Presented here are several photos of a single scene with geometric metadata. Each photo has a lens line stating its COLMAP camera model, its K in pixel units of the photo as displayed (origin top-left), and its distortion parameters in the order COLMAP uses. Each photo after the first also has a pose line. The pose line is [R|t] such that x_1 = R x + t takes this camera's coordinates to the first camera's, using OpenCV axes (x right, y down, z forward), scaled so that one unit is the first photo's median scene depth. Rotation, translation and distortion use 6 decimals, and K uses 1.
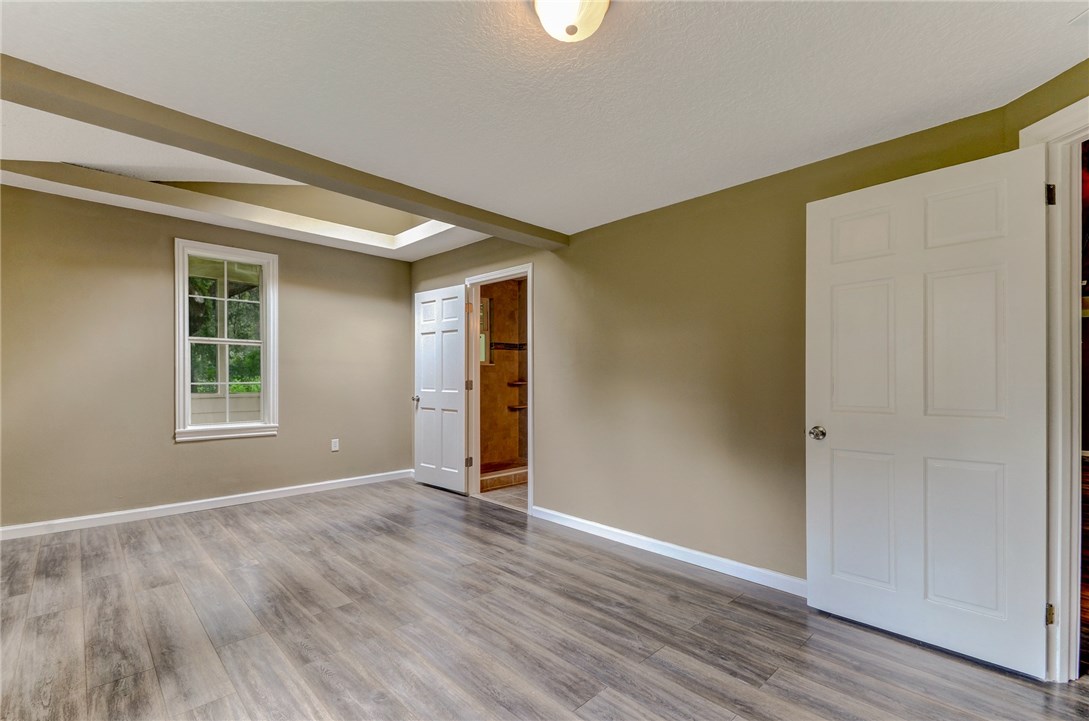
lens RADIAL K [[479.8, 0, 538.9], [0, 479.8, 367.8], [0, 0, 1]] dist [0.017898, -0.008772]
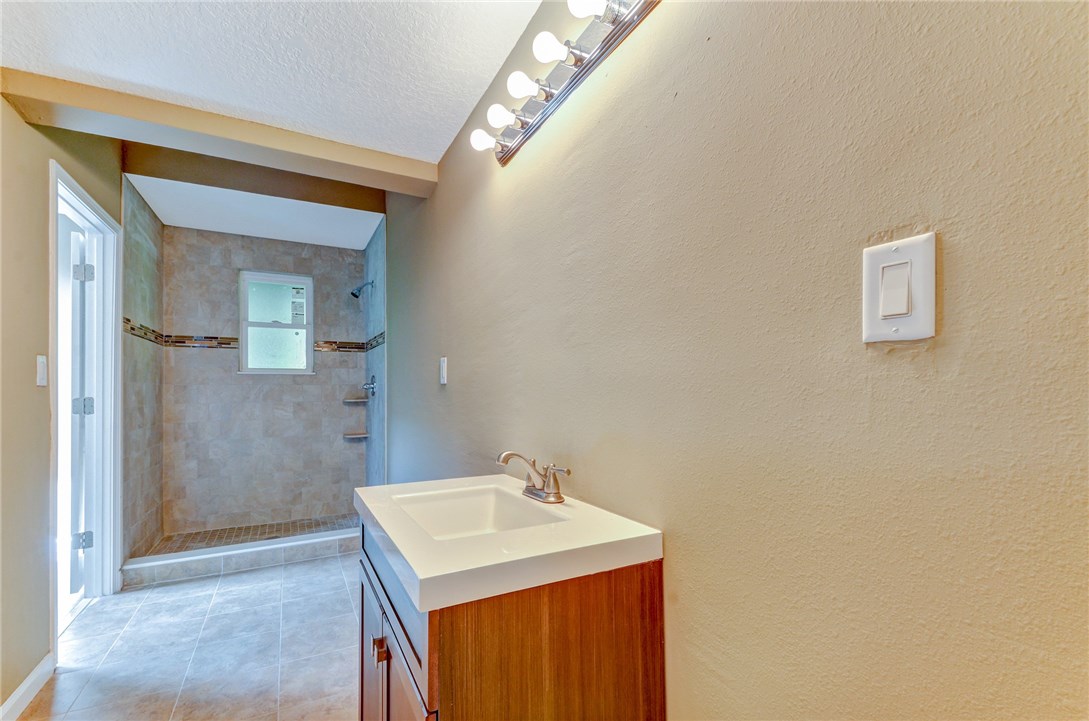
lens RADIAL K [[479.8, 0, 543.5], [0, 479.8, 368.1], [0, 0, 1]] dist [0.017898, -0.008772]
pose [[0.961793, -0.014535, -0.273390, 0.906722], [0.006175, 0.999487, -0.031415, 0.020302], [0.273707, 0.028526, 0.961390, 0.977471]]
